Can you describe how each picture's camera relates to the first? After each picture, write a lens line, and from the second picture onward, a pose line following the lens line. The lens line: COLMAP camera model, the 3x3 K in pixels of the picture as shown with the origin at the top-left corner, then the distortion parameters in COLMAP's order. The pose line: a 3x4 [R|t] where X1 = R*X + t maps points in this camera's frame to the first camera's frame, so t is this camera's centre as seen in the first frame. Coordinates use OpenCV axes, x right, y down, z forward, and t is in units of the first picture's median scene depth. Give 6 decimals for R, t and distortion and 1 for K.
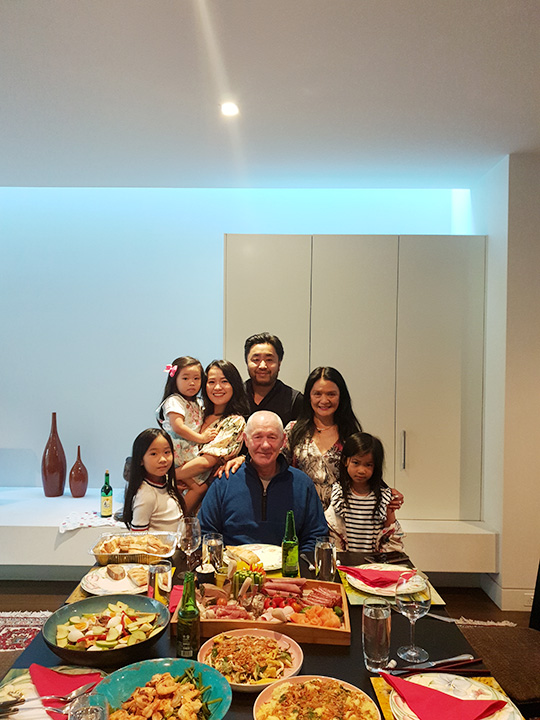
lens RADIAL K [[549.0, 0, 272.9], [0, 549.0, 360.1], [0, 0, 1]] dist [0.006592, 0.002343]
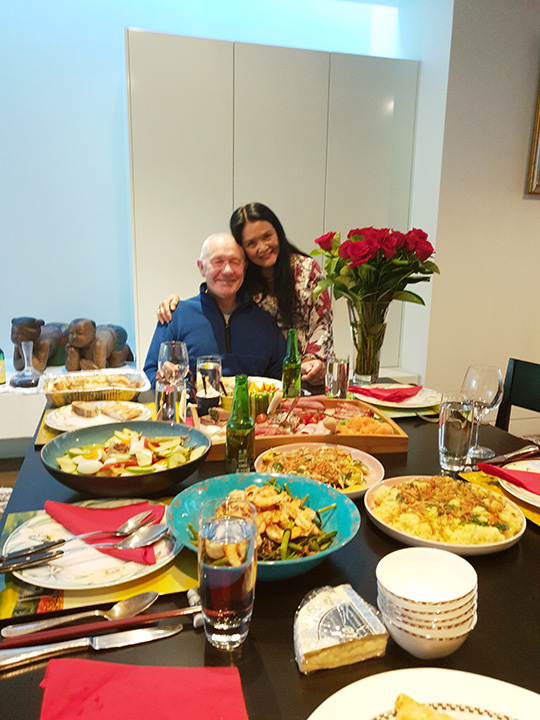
lens RADIAL K [[549.0, 0, 268.3], [0, 549.0, 362.1], [0, 0, 1]] dist [0.006592, 0.002343]
pose [[0.968925, -0.050837, 0.242075, -0.285808], [-0.000982, 0.977854, 0.209285, 0.198152], [-0.247353, -0.203020, 0.947417, 0.253514]]
